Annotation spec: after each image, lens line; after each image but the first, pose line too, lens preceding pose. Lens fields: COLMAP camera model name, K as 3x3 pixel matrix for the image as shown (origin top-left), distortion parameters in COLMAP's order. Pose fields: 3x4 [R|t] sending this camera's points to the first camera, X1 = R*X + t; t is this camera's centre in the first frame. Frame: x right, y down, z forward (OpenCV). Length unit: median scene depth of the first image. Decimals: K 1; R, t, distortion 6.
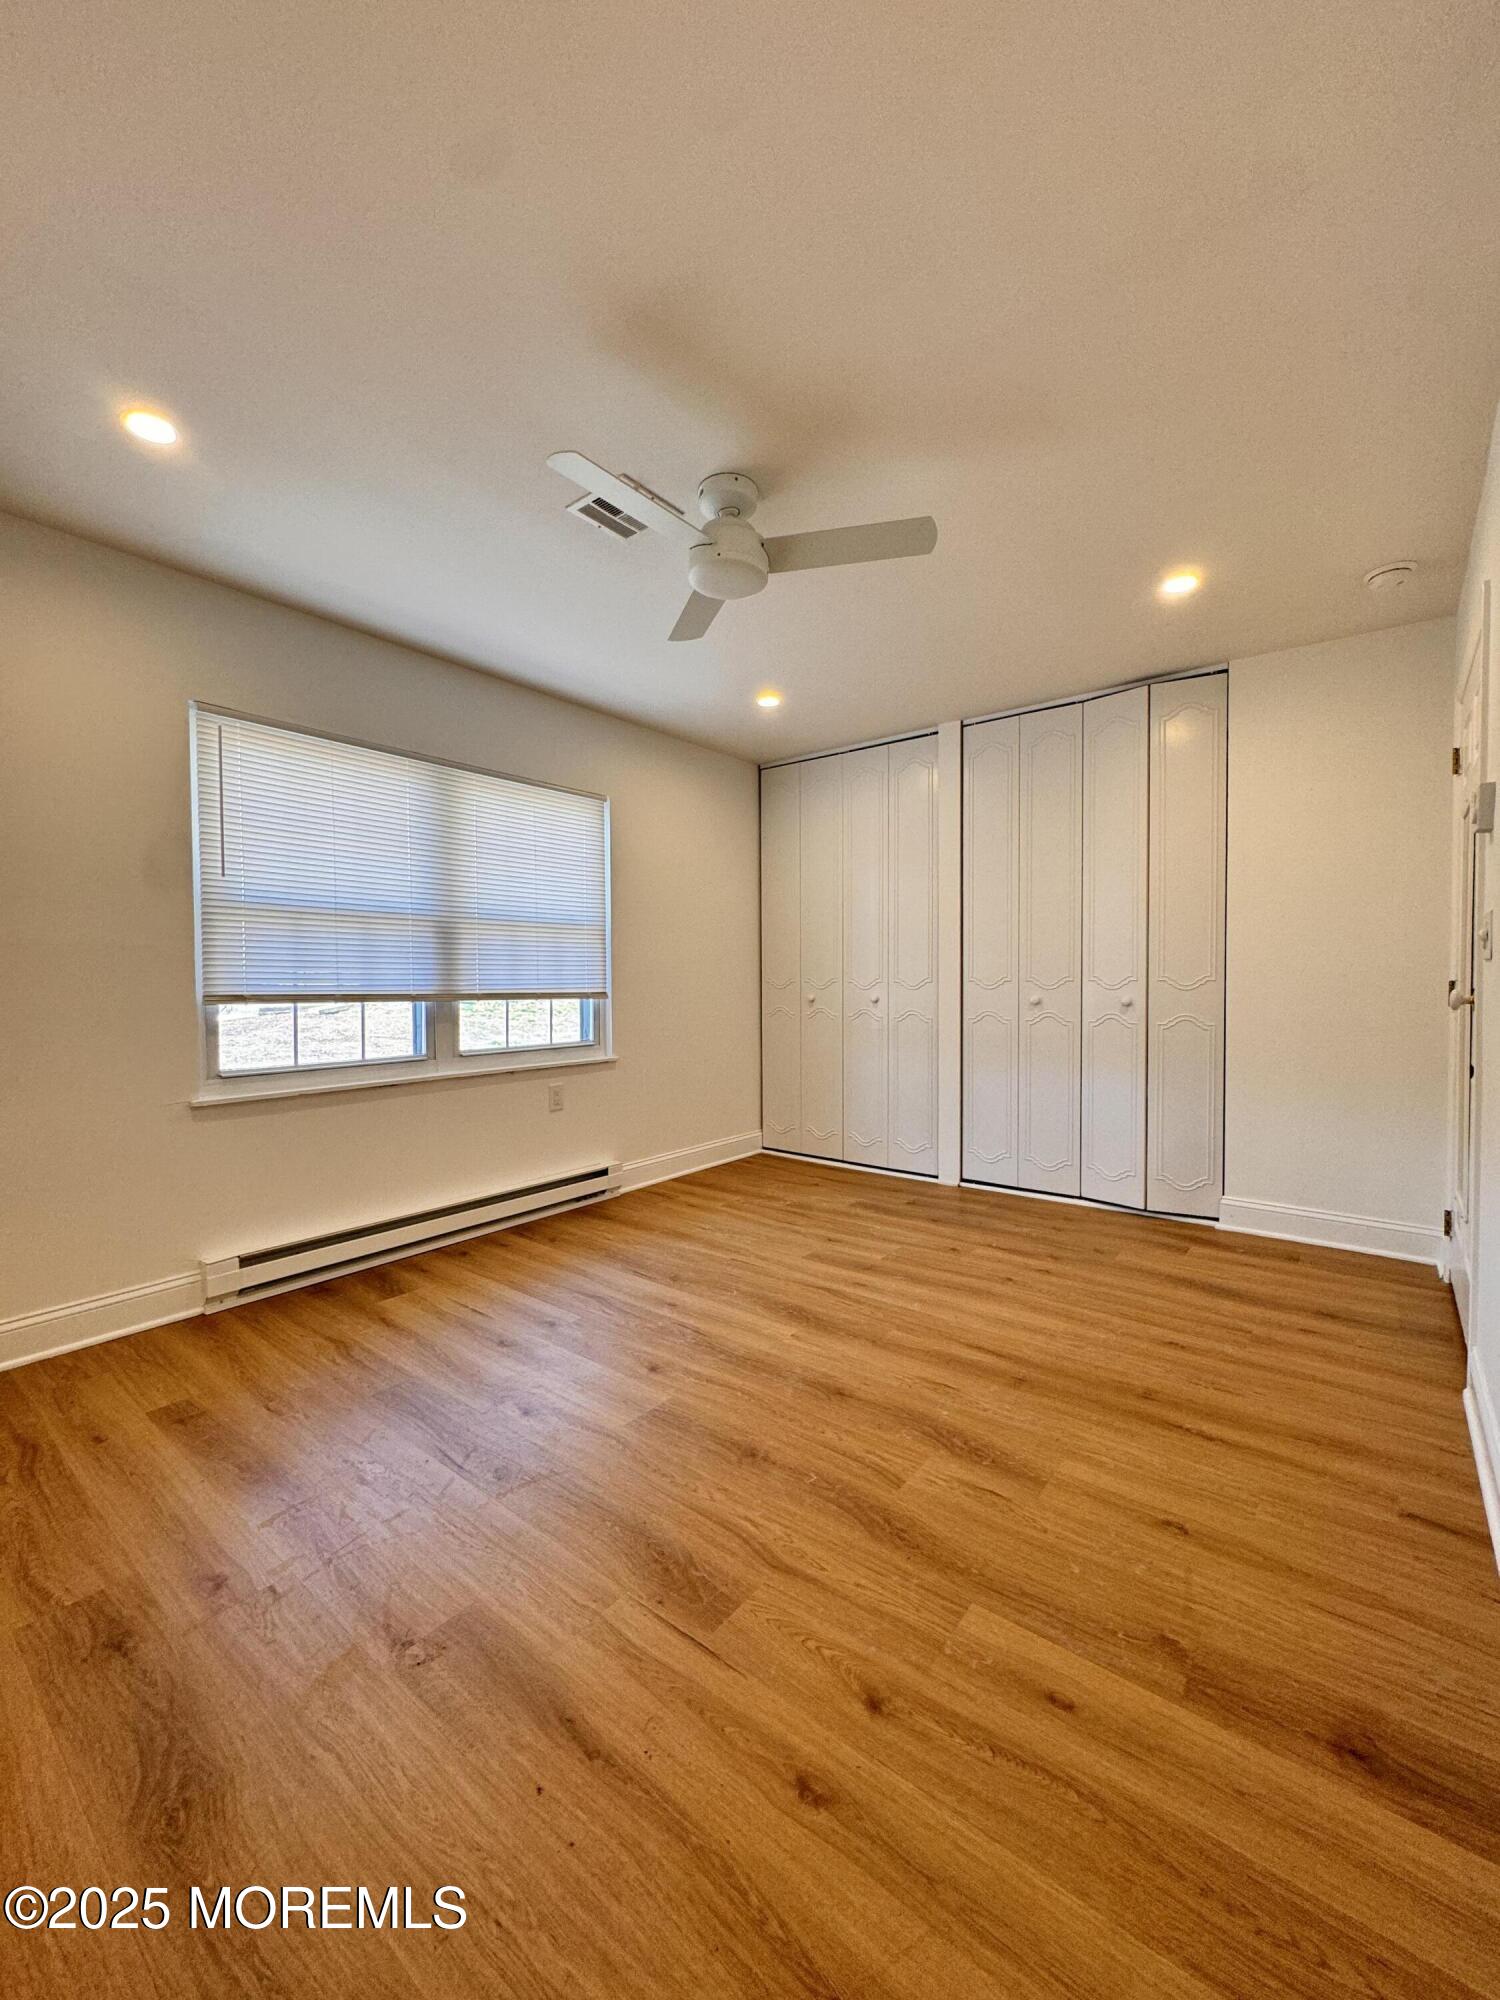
lens RADIAL K [[798.4, 0, 750.0], [0, 798.4, 1000.0], [0, 0, 1]] dist [-0.002290, 0.000153]
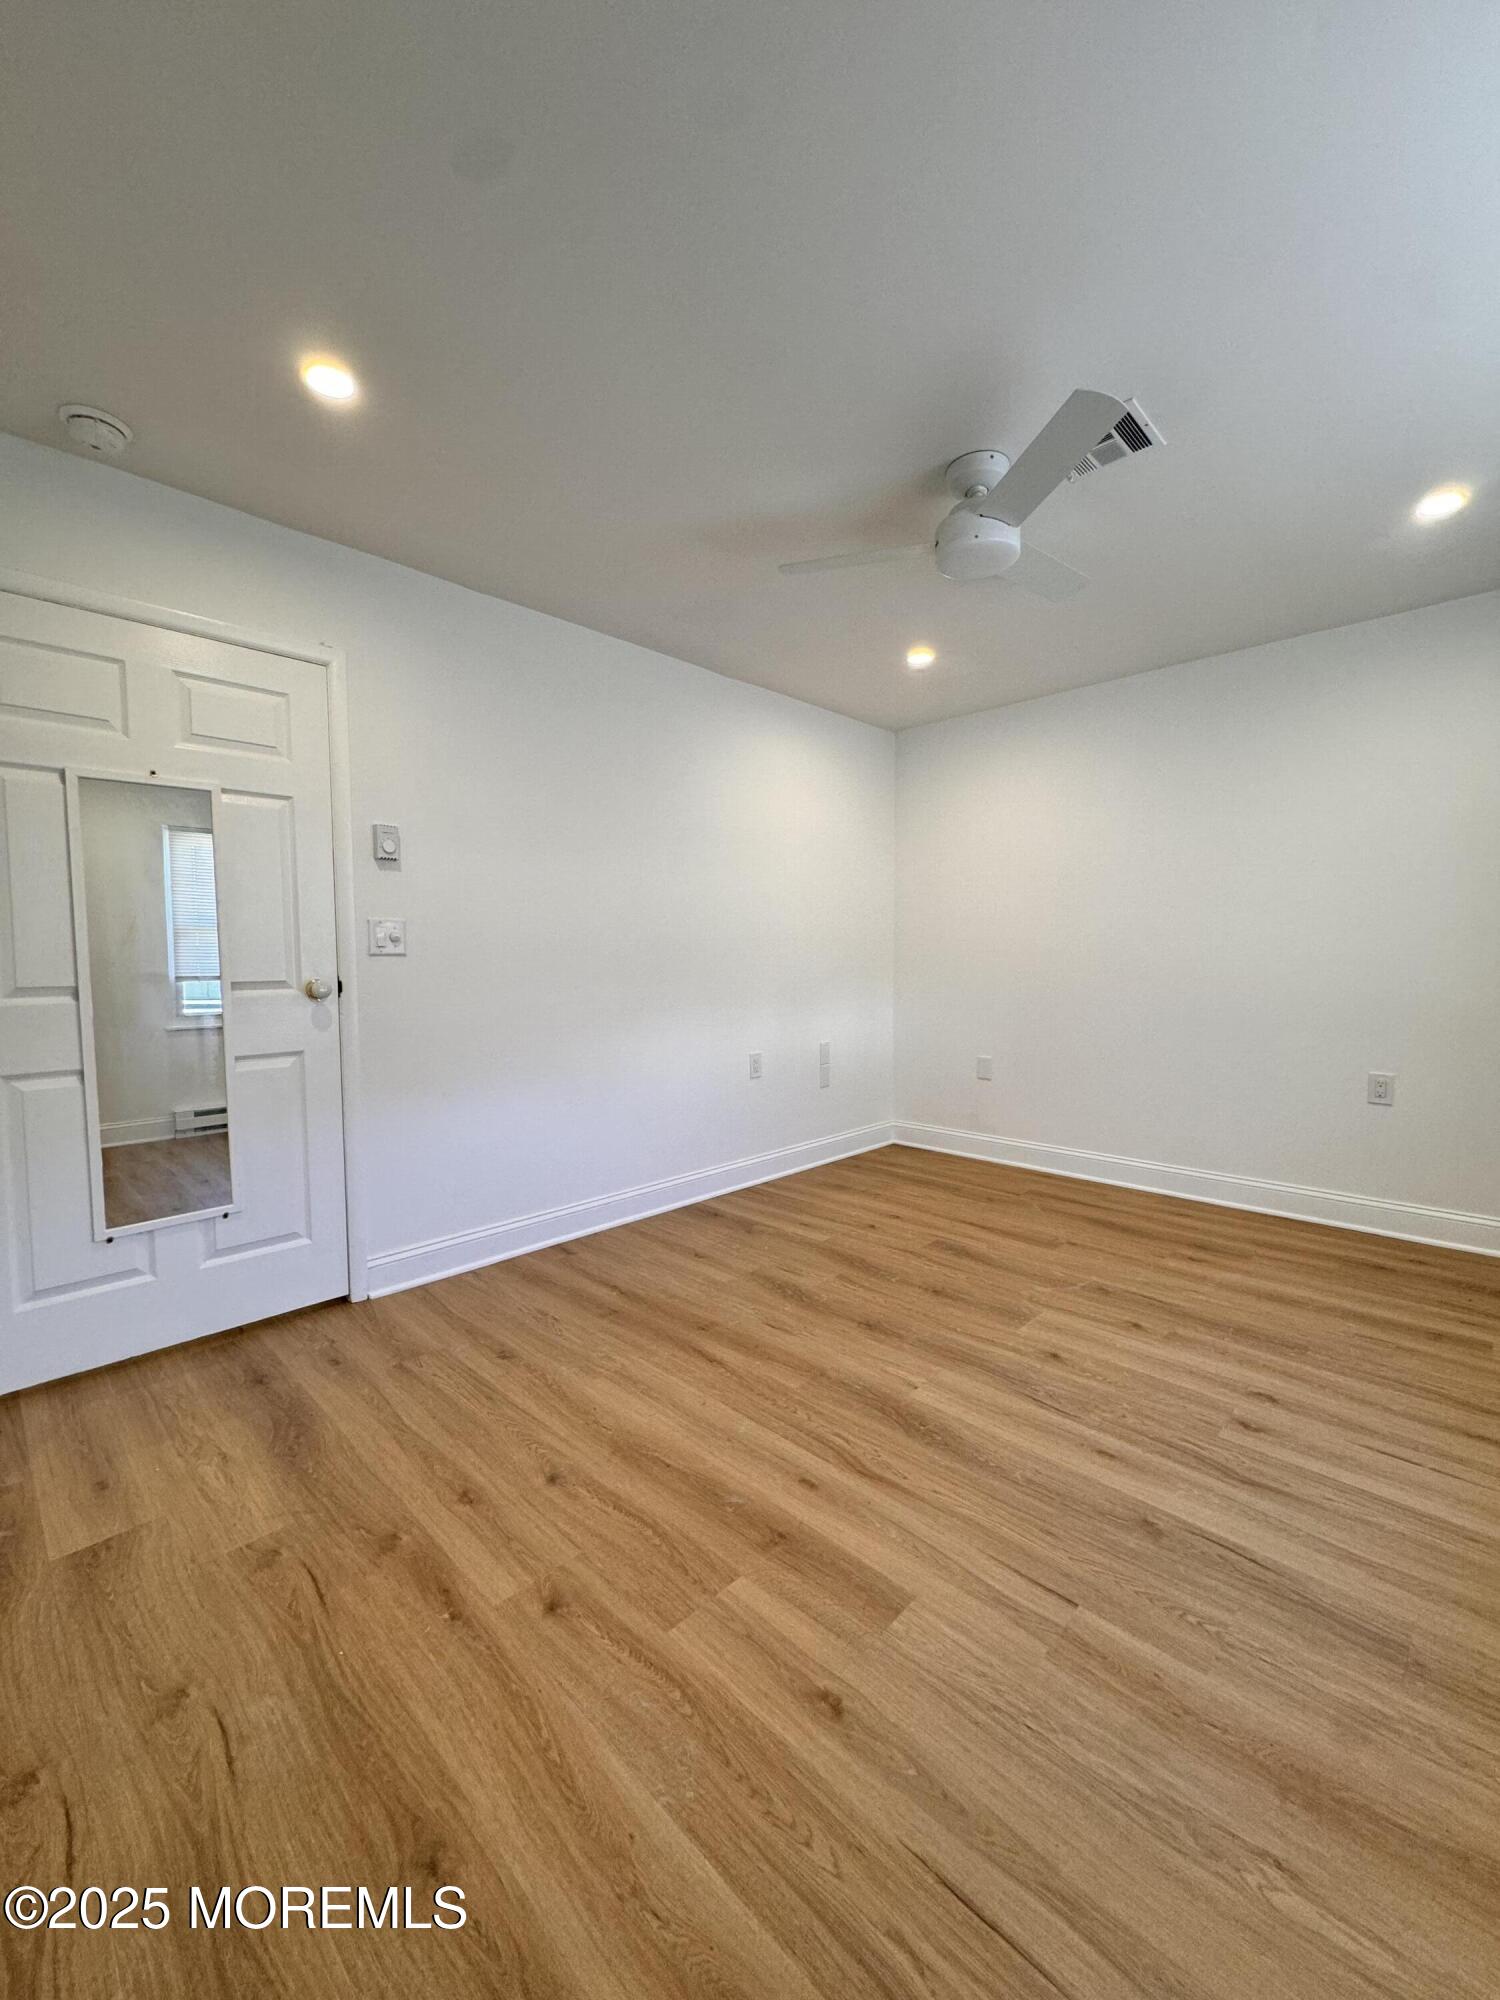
lens RADIAL K [[798.4, 0, 750.0], [0, 798.4, 1000.0], [0, 0, 1]] dist [-0.002290, 0.000153]
pose [[-0.994064, 0.005621, 0.108648, 0.135931], [0.014582, 0.996537, 0.081858, -0.060872], [-0.107811, 0.082956, -0.990704, 1.852037]]
